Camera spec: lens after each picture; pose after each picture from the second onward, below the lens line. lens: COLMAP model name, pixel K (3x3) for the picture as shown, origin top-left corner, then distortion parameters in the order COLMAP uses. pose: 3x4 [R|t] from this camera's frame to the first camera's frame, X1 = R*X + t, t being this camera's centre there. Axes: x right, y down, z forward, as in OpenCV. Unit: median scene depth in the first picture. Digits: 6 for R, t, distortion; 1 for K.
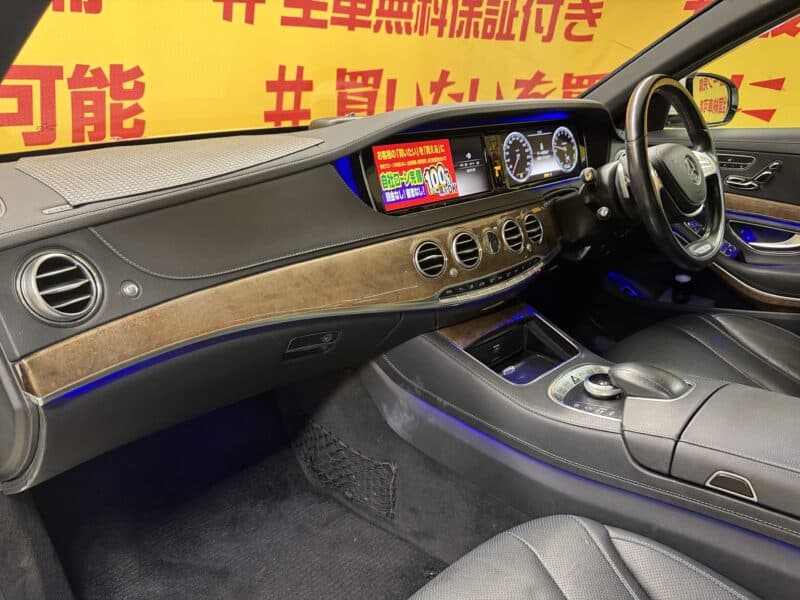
lens RADIAL K [[572.7, 0, 401.3], [0, 572.7, 314.9], [0, 0, 1]] dist [0.027404, -0.031658]
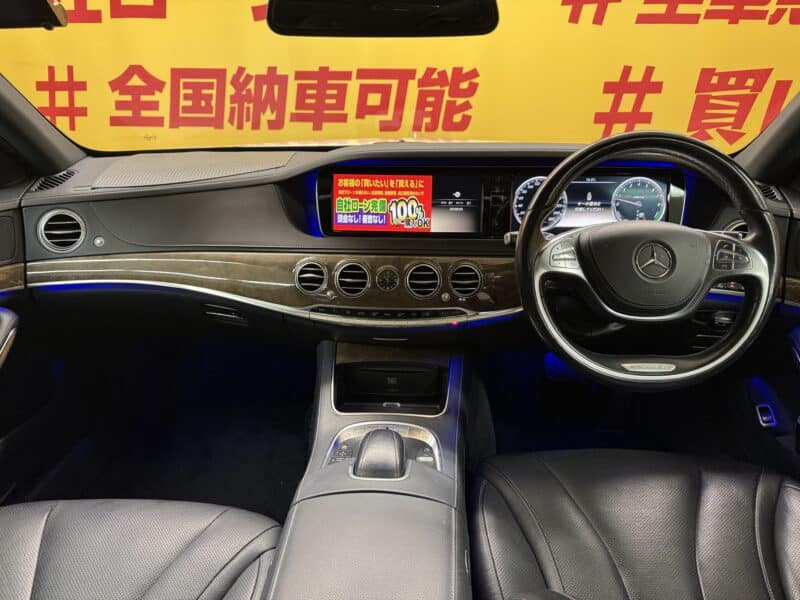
lens RADIAL K [[572.7, 0, 401.3], [0, 572.7, 314.9], [0, 0, 1]] dist [0.027404, -0.031658]
pose [[0.684351, 0.301681, -0.663816, 0.722827], [-0.279667, 0.949367, 0.143135, -0.180555], [0.673387, 0.087693, 0.734071, 0.205811]]
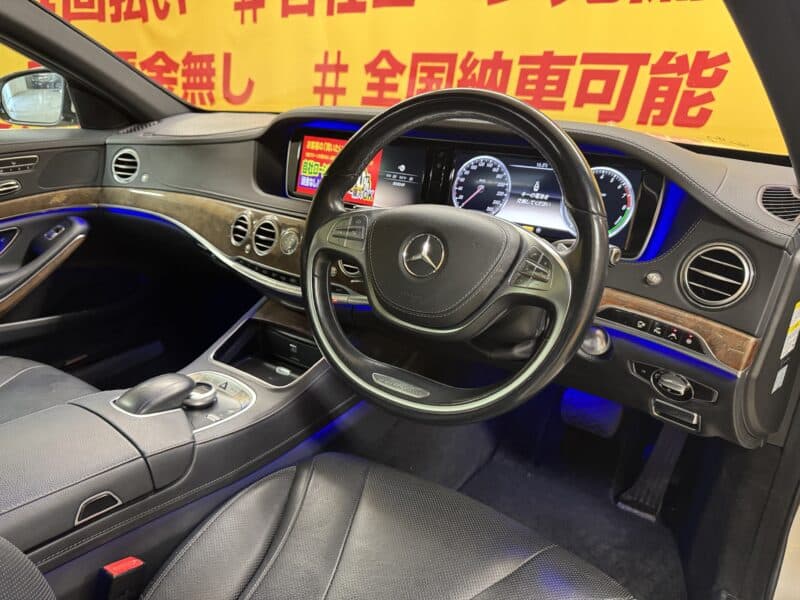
lens RADIAL K [[586.1, 0, 405.0], [0, 586.1, 304.9], [0, 0, 1]] dist [0.001209, -0.003892]
pose [[0.176981, 0.390160, -0.903578, 0.958550], [-0.375604, 0.875361, 0.304408, -0.344960], [0.909725, 0.285513, 0.301469, 0.735776]]
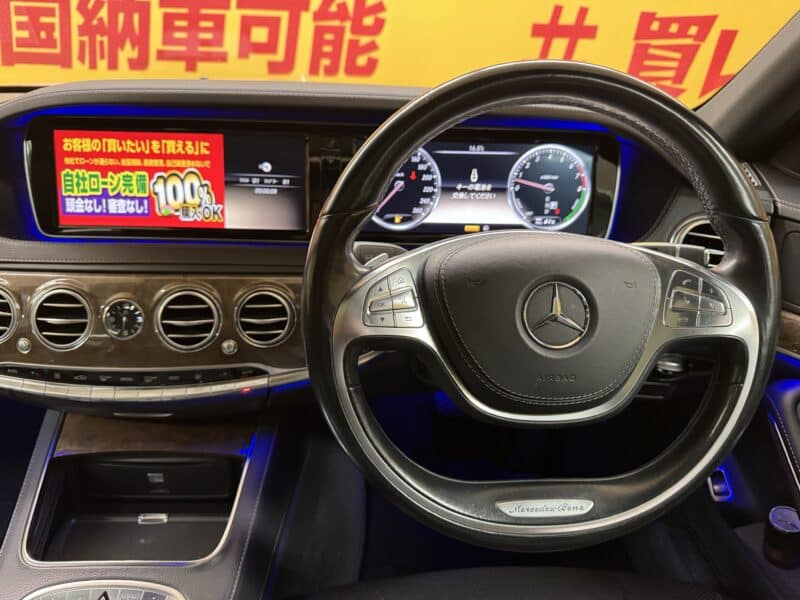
lens RADIAL K [[581.6, 0, 400.0], [0, 581.6, 300.0], [0, 0, 1]] dist [-0.010167, -0.004602]
pose [[0.747027, 0.327036, -0.578789, 0.582466], [-0.287173, 0.943956, 0.162722, -0.265290], [0.599568, 0.044655, 0.799077, 0.559306]]
